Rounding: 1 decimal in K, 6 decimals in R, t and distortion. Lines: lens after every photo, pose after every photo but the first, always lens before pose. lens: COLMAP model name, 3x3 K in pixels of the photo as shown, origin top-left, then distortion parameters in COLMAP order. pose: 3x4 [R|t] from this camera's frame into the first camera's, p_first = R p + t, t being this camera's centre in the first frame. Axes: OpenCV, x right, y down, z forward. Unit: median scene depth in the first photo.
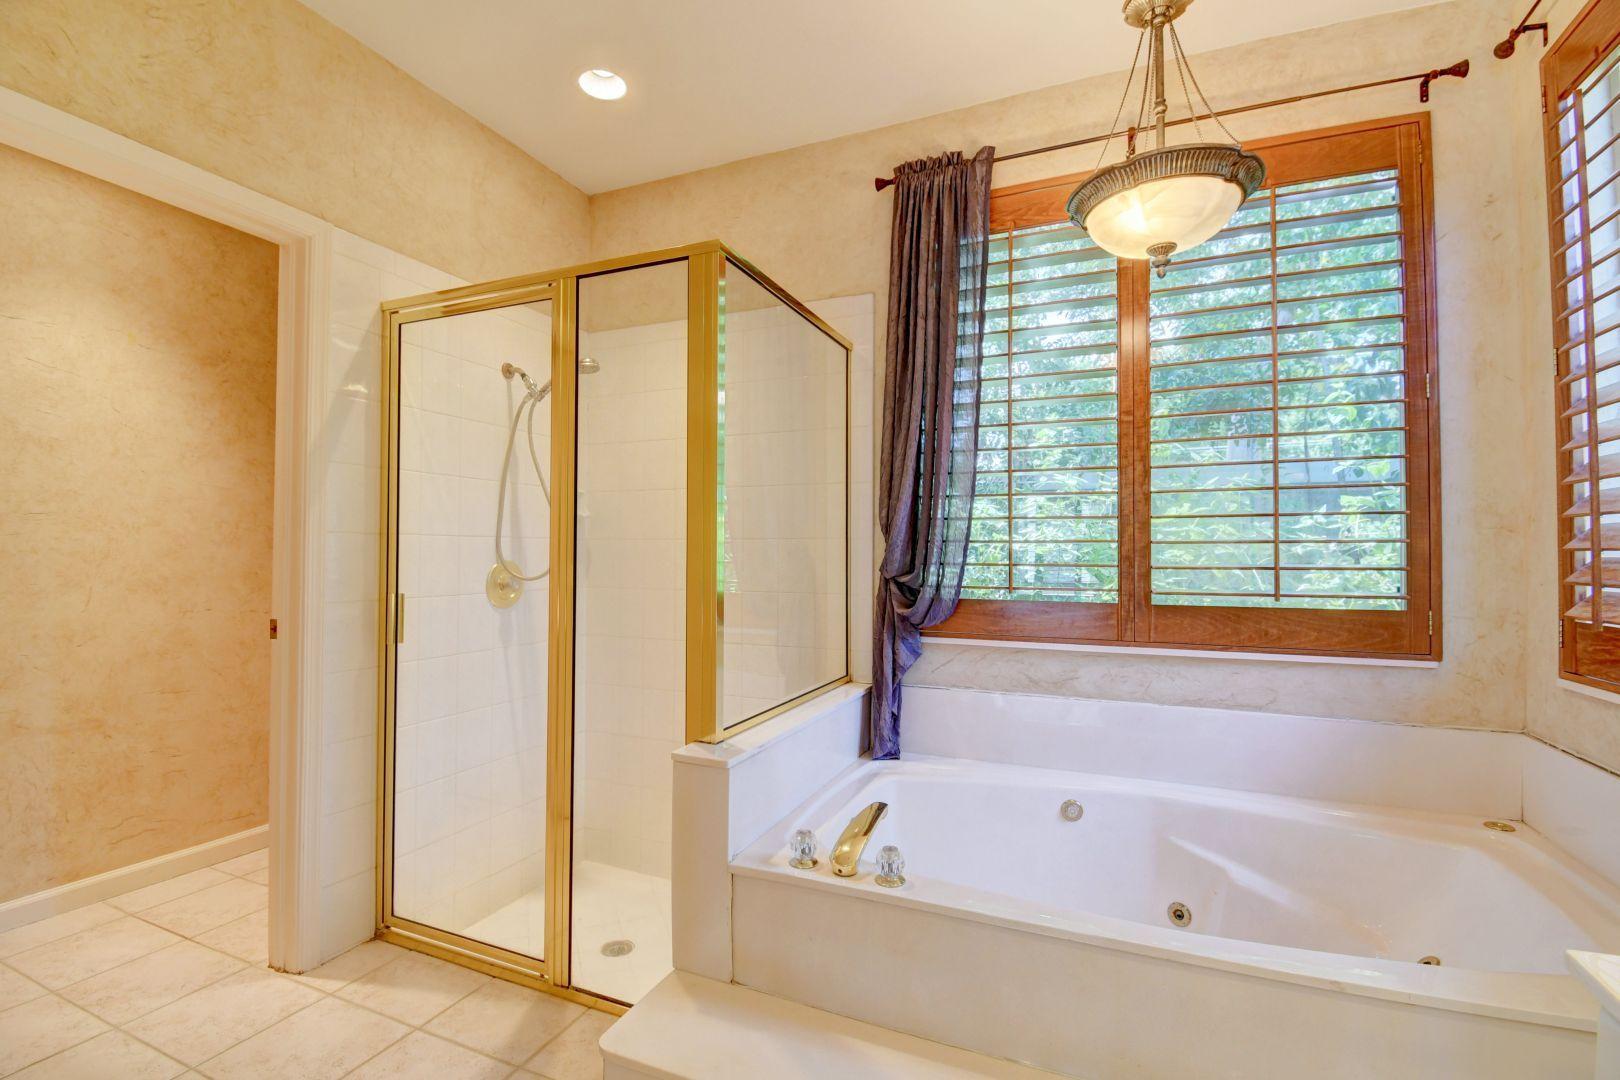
lens RADIAL K [[719.7, 0, 814.8], [0, 719.7, 544.3], [0, 0, 1]] dist [0.003857, -0.014568]
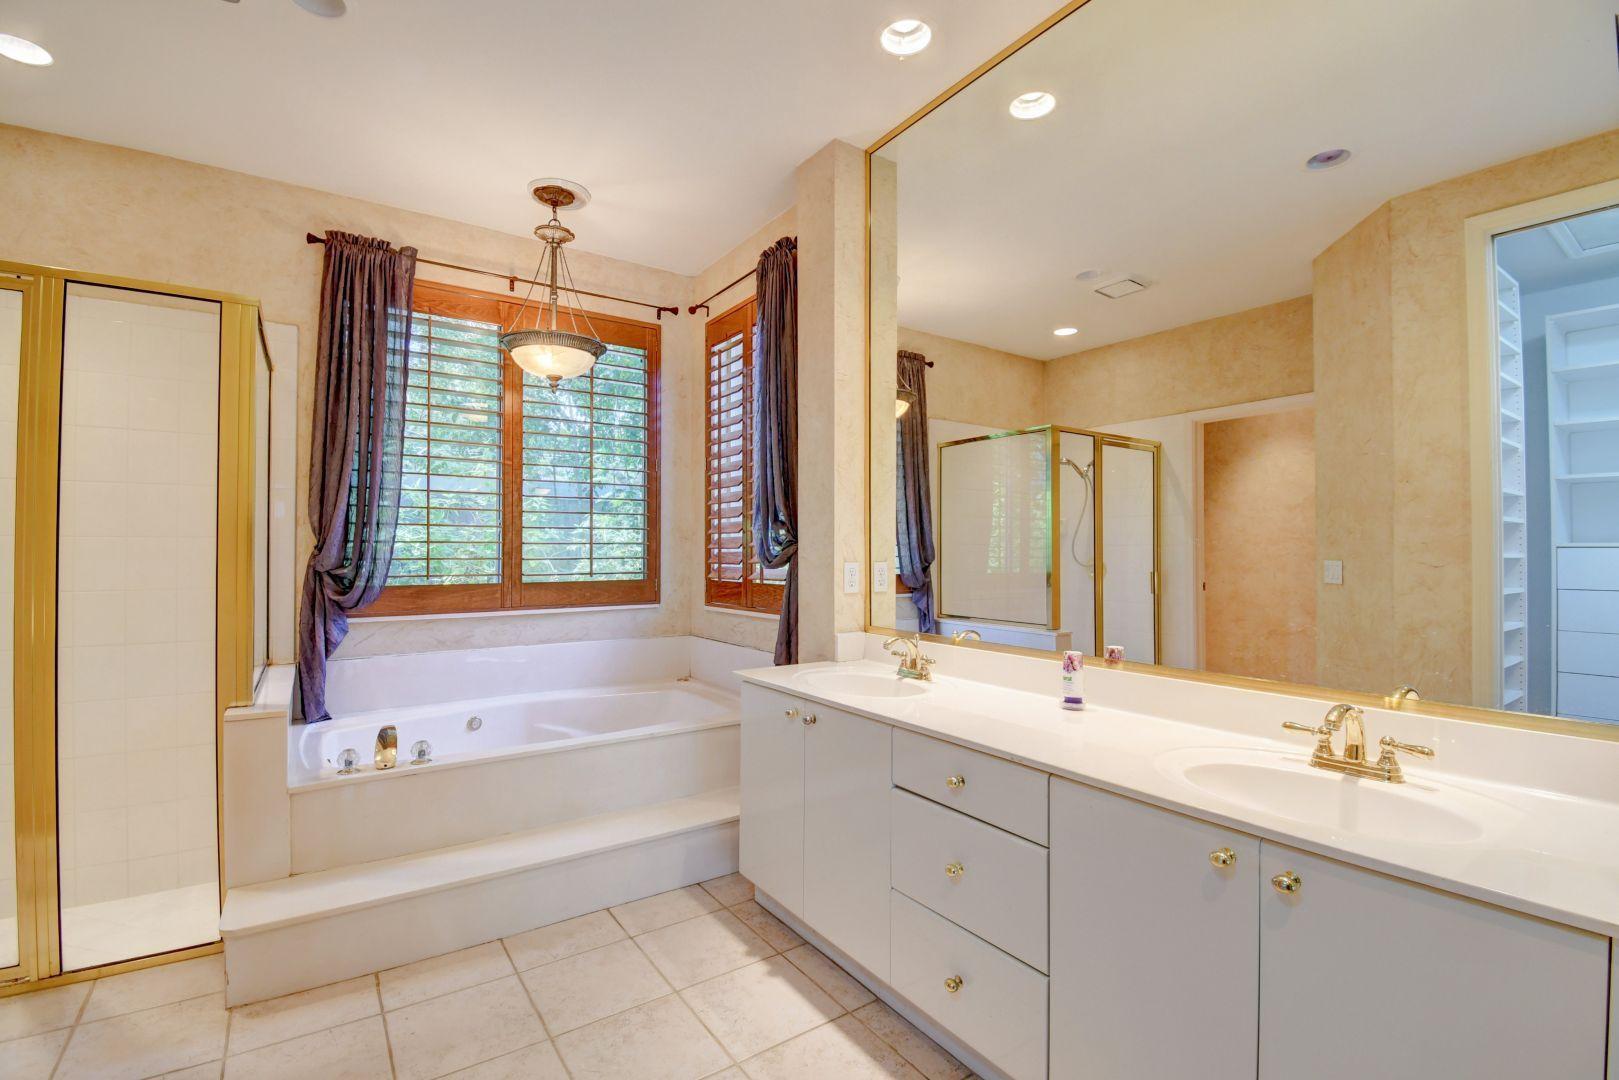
lens RADIAL K [[719.2, 0, 799.8], [0, 719.2, 545.8], [0, 0, 1]] dist [0.003857, -0.014568]
pose [[0.542169, 0.002576, 0.840265, -0.506761], [-0.009193, 0.999954, 0.002866, -0.006636], [-0.840219, -0.009279, 0.542168, -0.349237]]
